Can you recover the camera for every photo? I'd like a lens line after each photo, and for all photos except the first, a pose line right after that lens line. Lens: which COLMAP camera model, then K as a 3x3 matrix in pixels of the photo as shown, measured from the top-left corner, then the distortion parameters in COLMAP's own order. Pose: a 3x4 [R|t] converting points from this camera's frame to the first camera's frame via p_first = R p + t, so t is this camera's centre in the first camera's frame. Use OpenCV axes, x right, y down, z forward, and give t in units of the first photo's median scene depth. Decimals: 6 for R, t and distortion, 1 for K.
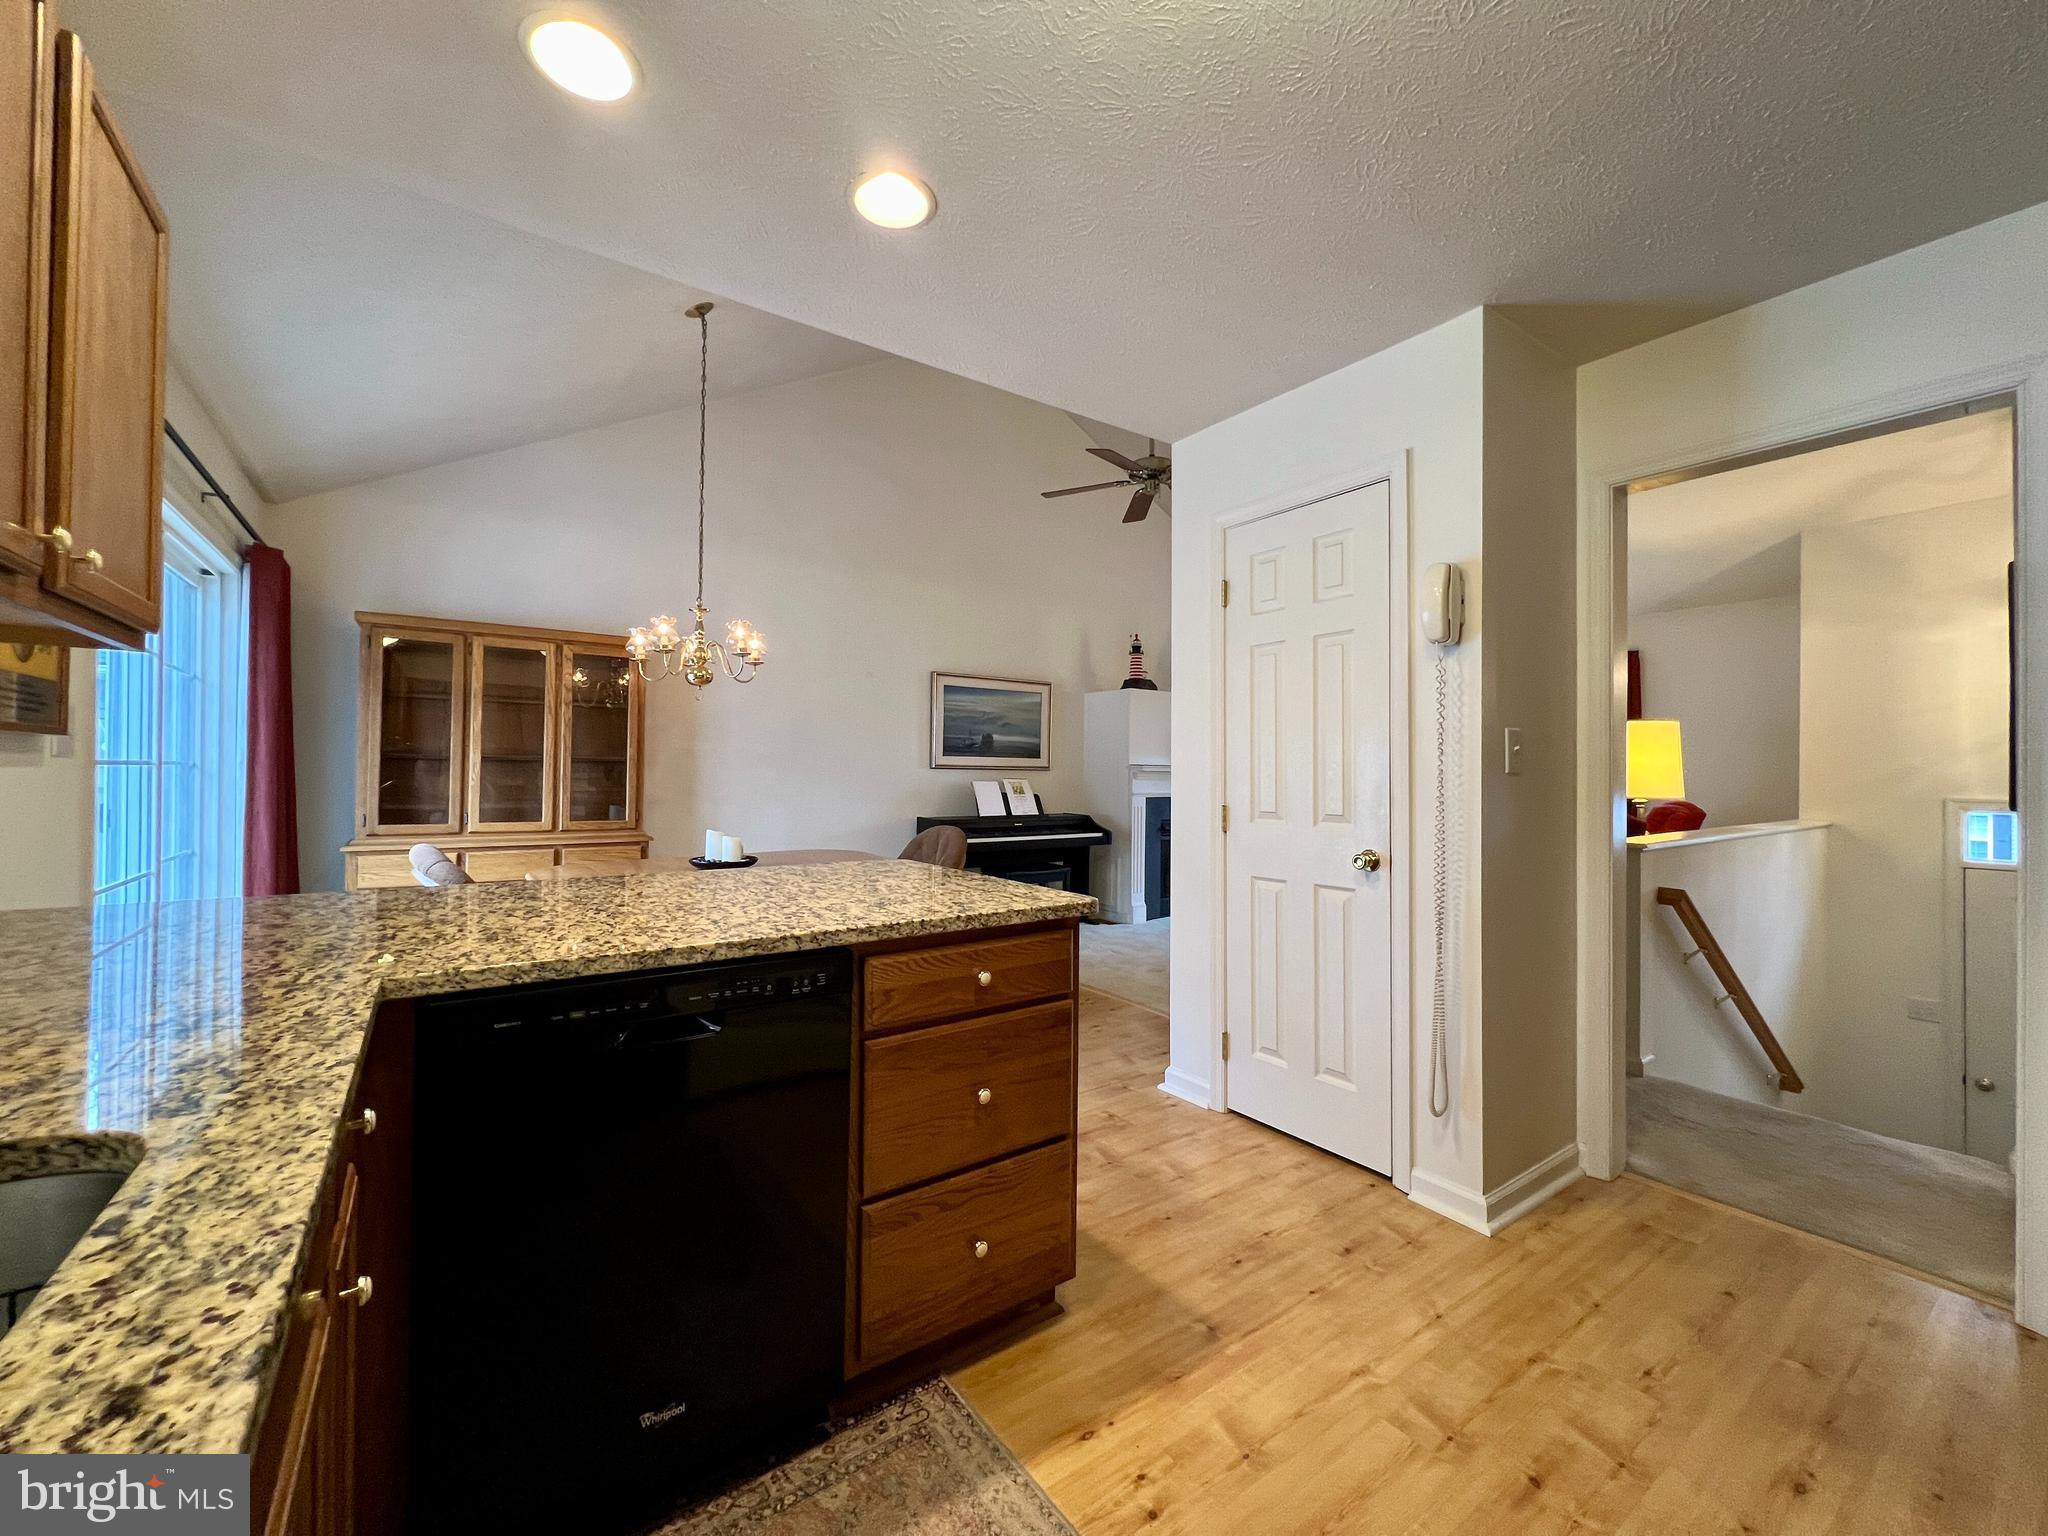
lens RADIAL K [[819.3, 0, 1029.3], [0, 819.3, 759.4], [0, 0, 1]] dist [0.003400, 0.000526]
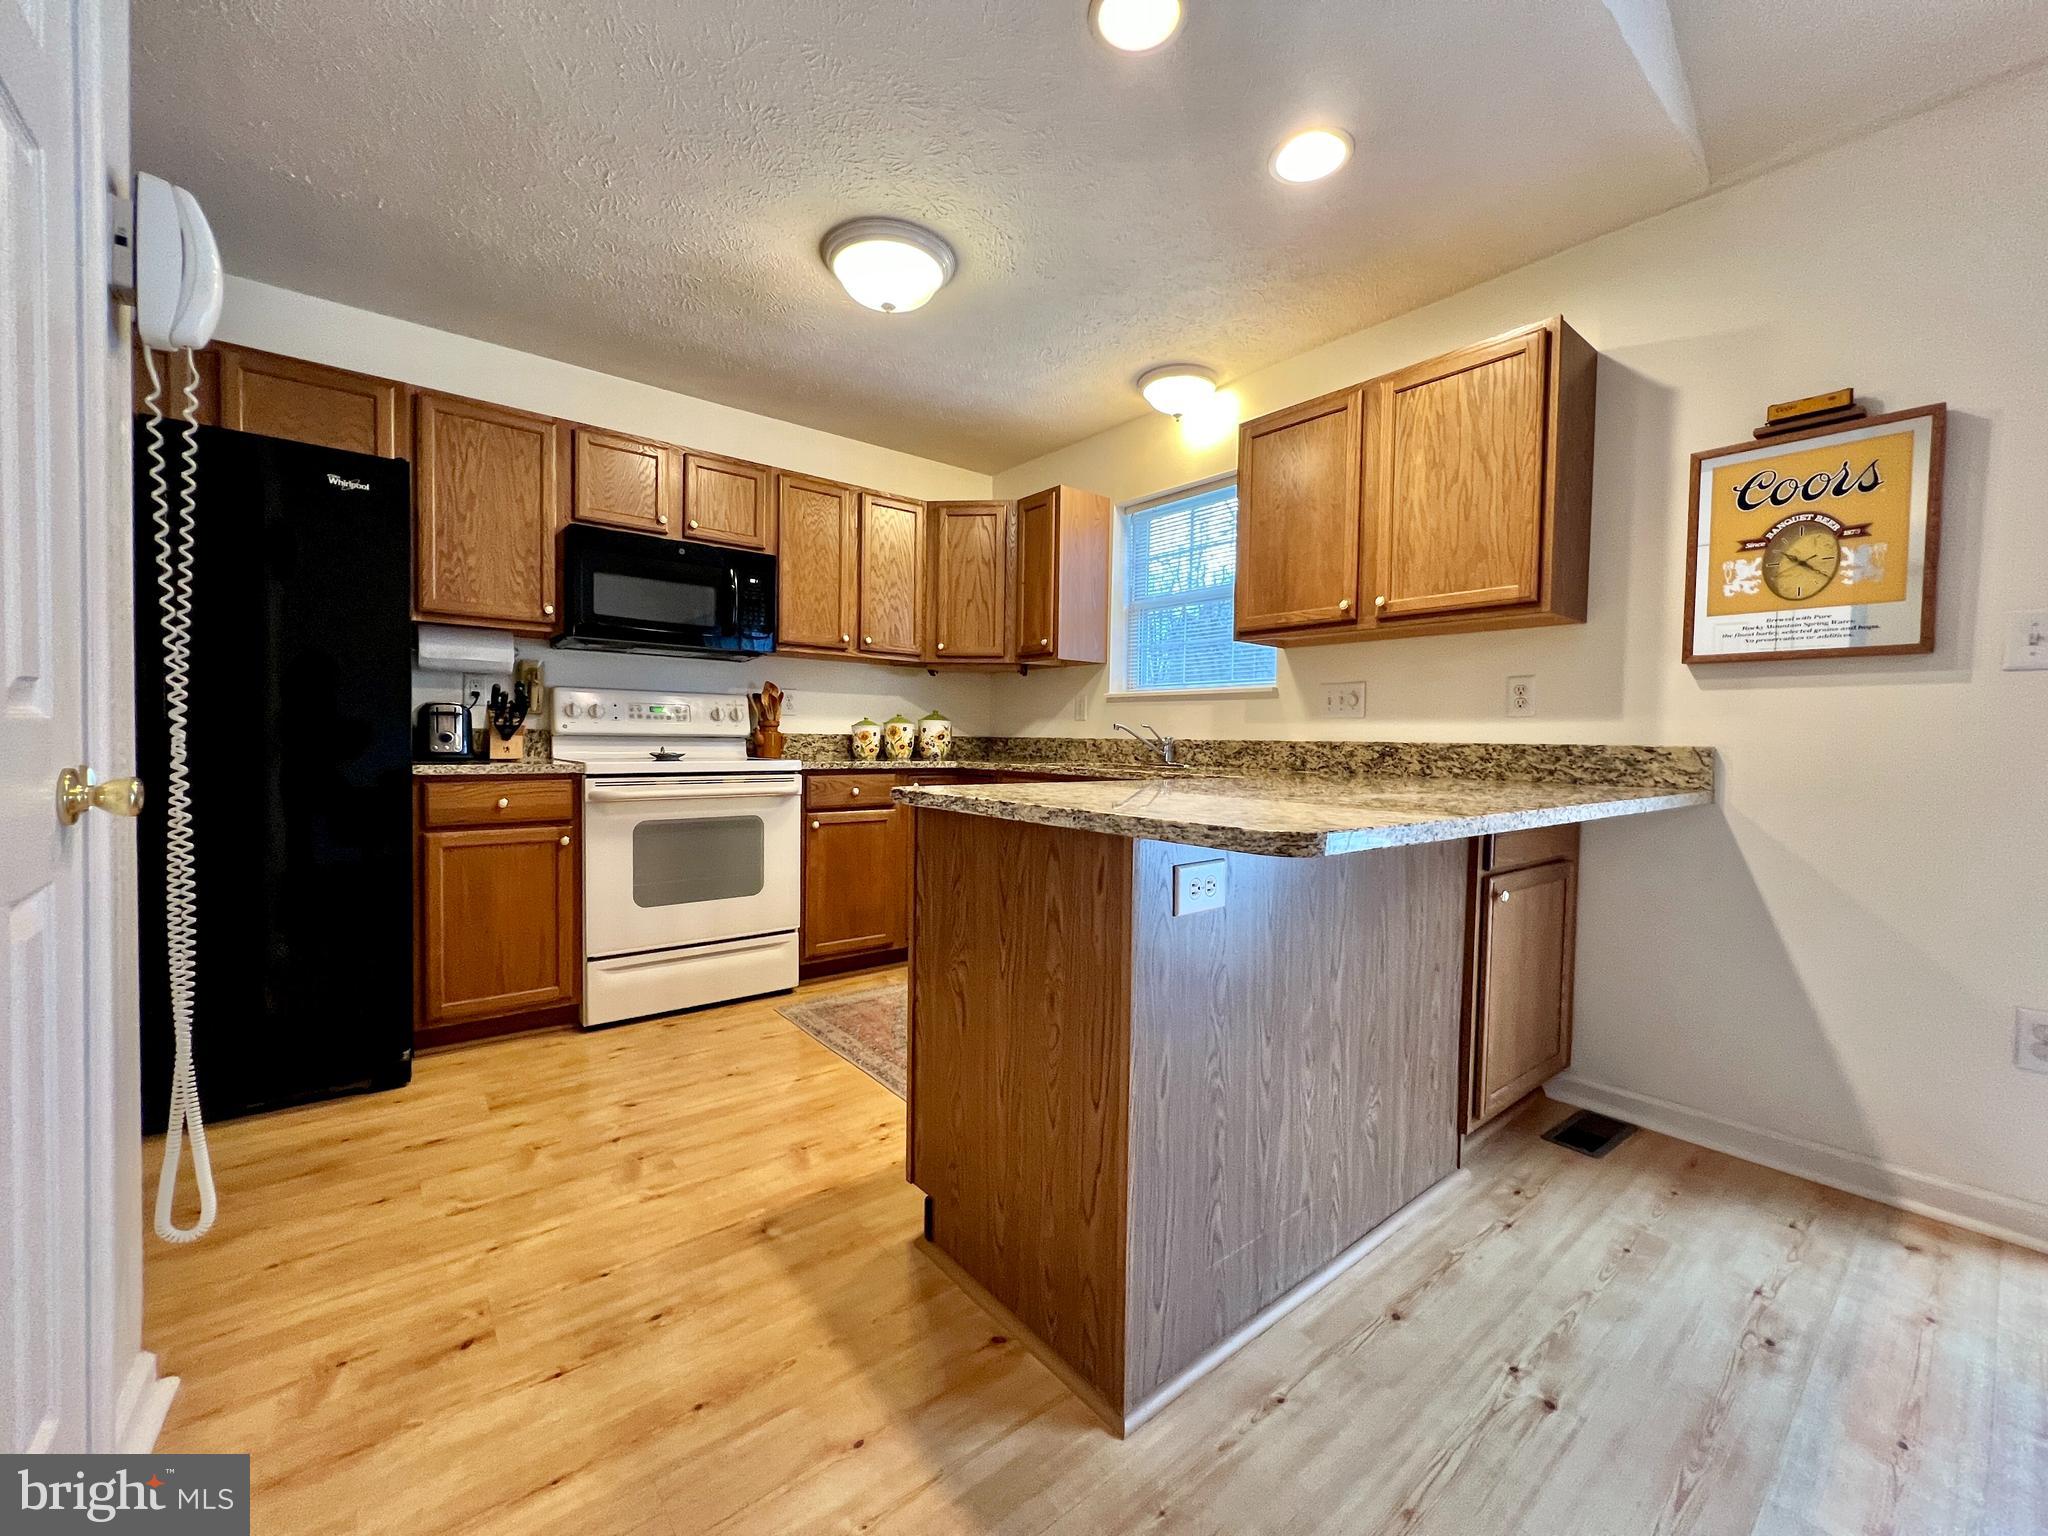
lens RADIAL K [[818.9, 0, 1020.9], [0, 818.9, 762.4], [0, 0, 1]] dist [-0.000310, 0.000456]
pose [[-0.998462, -0.026390, -0.048765, -0.014870], [-0.027097, 0.999536, 0.013901, 0.095520], [0.048376, 0.015201, -0.998714, 1.536721]]
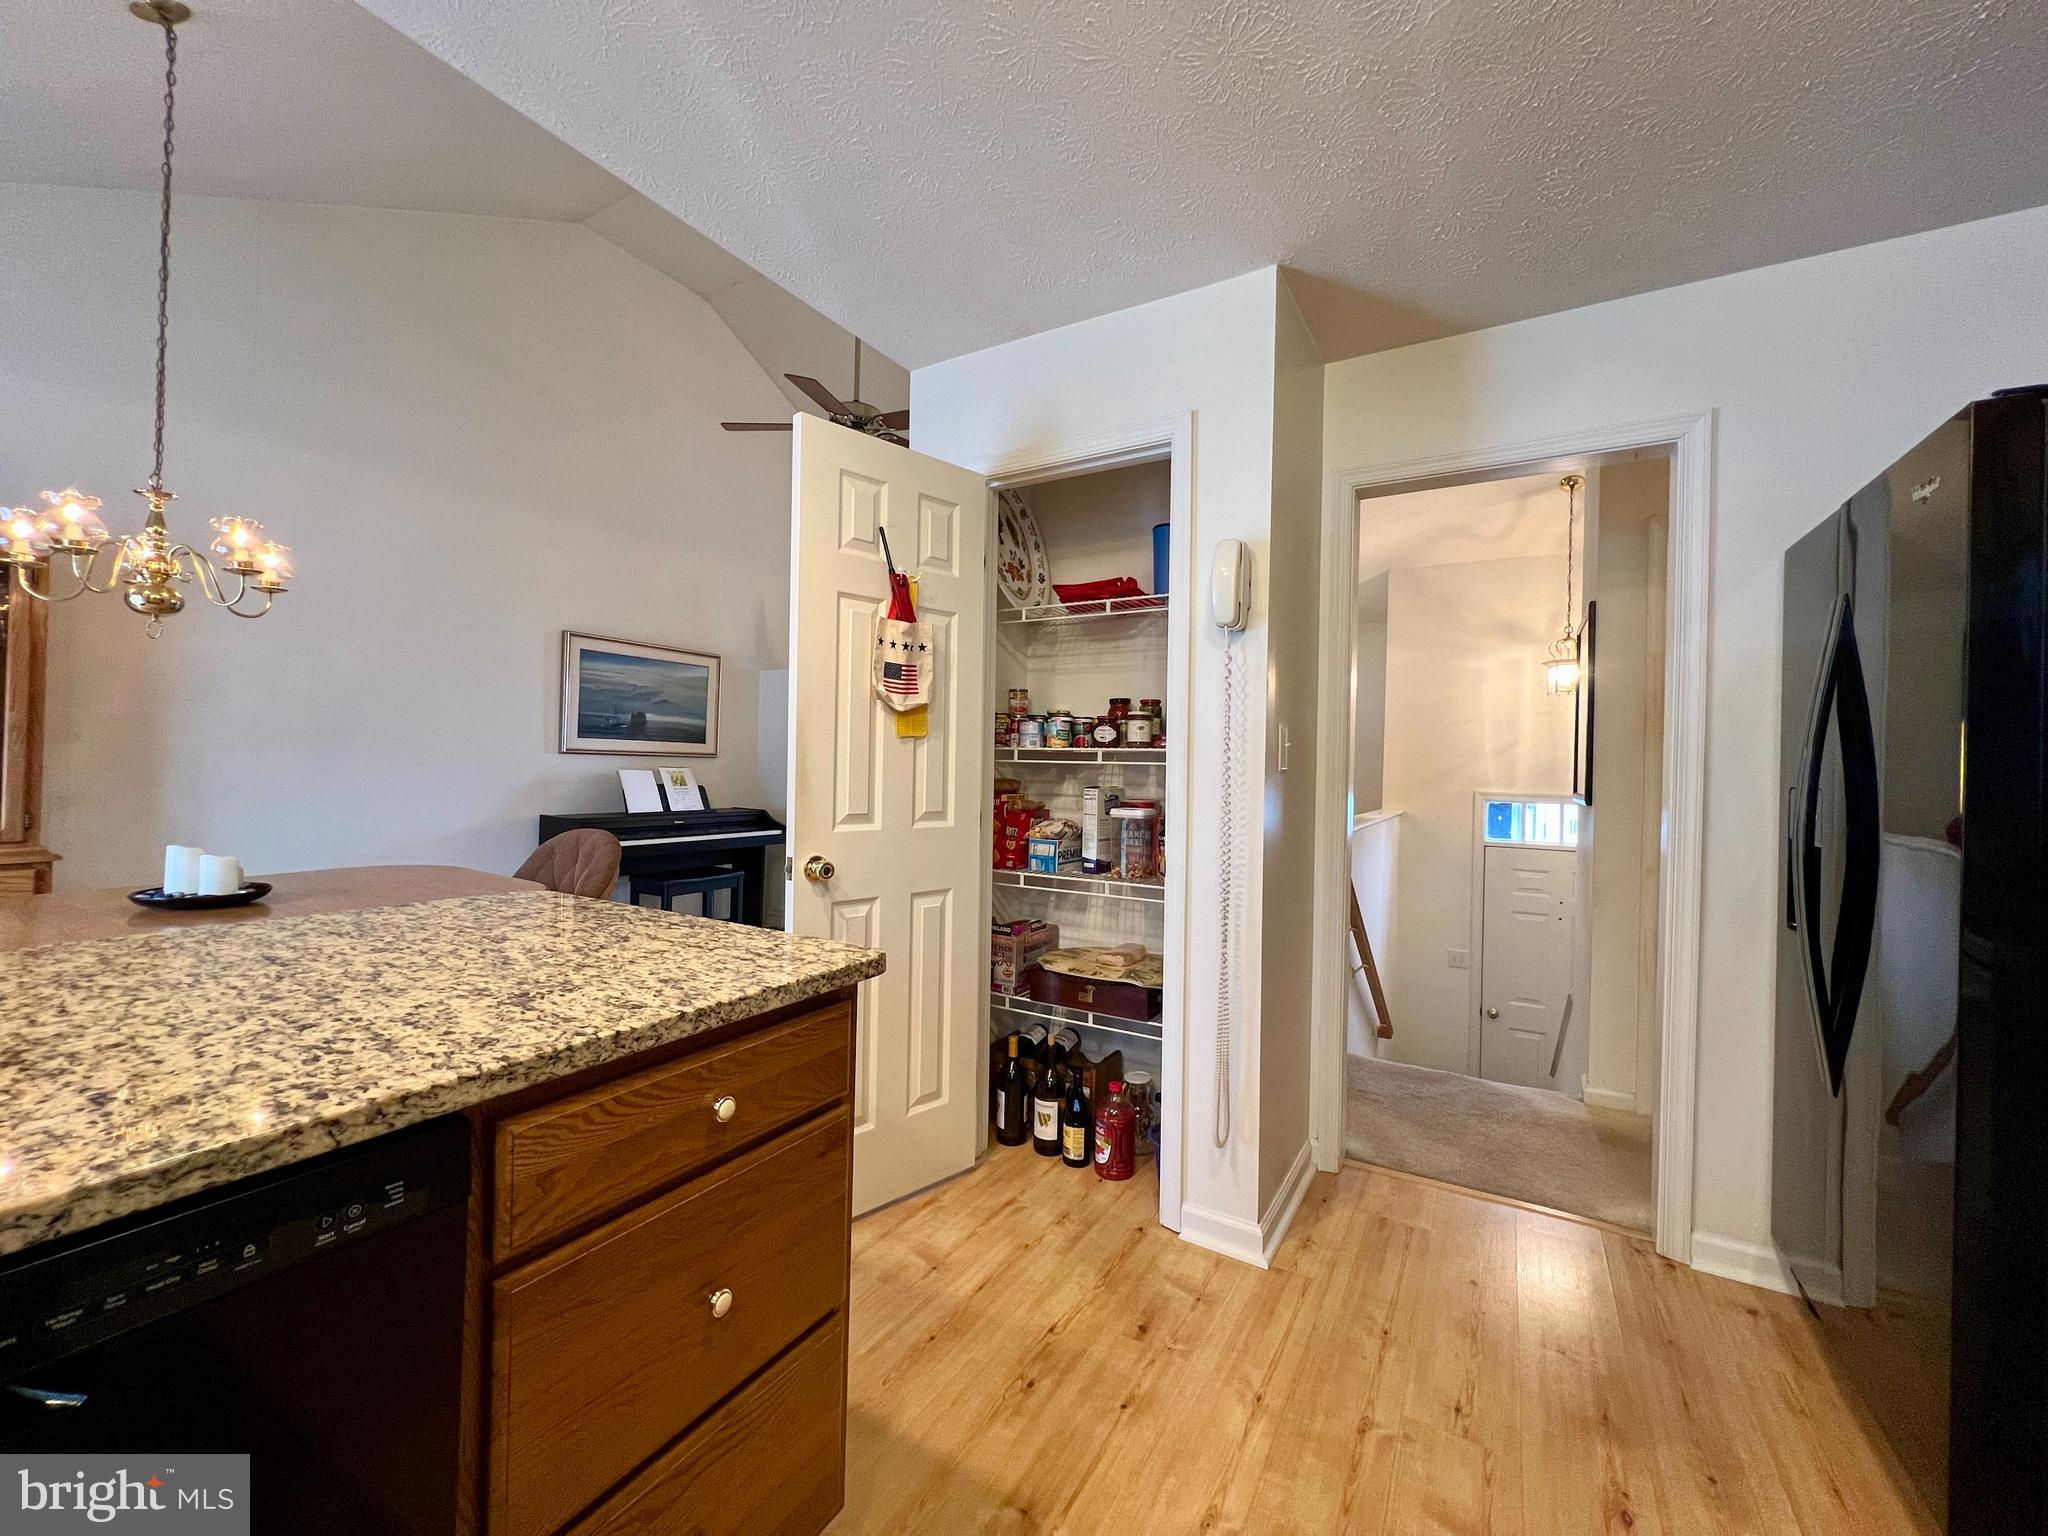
lens RADIAL K [[818.9, 0, 1020.9], [0, 818.9, 762.4], [0, 0, 1]] dist [-0.000310, 0.000456]
pose [[0.917708, 0.013739, 0.397017, -0.068039], [-0.020767, 0.999694, 0.013408, 0.000326], [-0.396712, -0.020550, 0.917713, 0.257731]]
